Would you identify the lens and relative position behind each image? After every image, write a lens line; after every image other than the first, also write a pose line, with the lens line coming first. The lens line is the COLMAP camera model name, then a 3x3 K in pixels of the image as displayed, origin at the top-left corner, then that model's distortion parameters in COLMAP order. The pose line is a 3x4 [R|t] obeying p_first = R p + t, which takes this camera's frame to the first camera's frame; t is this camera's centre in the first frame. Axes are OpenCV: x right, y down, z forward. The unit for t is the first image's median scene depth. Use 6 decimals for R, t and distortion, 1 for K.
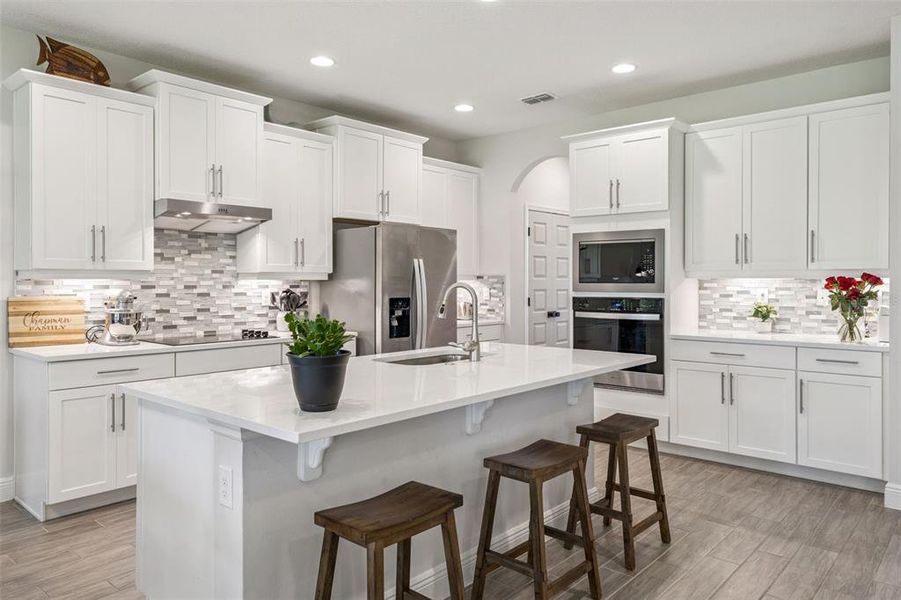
lens RADIAL K [[623.3, 0, 446.1], [0, 623.3, 287.0], [0, 0, 1]] dist [-0.000122, 0.002941]
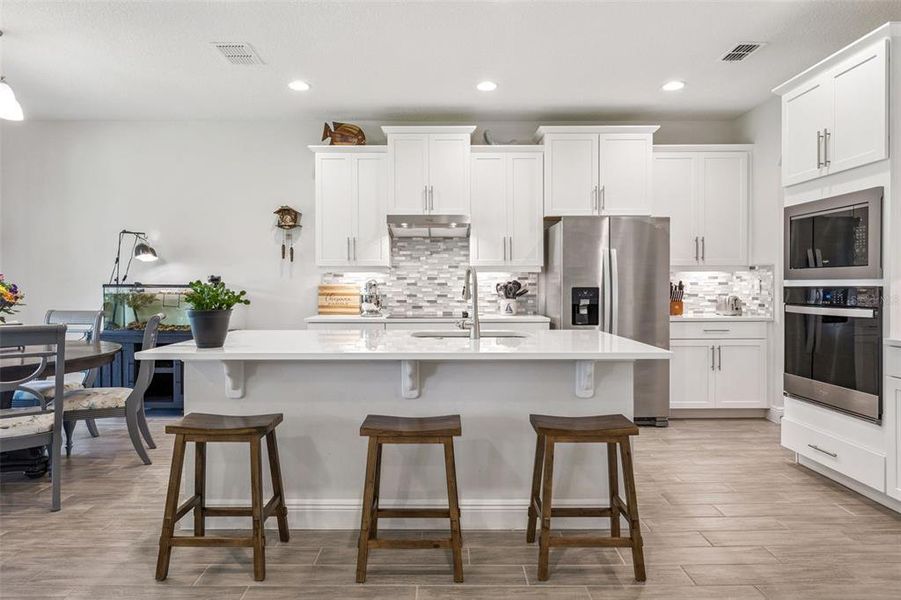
lens RADIAL K [[535.9, 0, 443.1], [0, 535.9, 295.9], [0, 0, 1]] dist [0.003088, -0.001209]
pose [[0.666593, 0.011960, -0.745326, 0.468812], [-0.003352, 0.999909, 0.013047, 0.022147], [0.745414, -0.006199, 0.666573, 0.234107]]
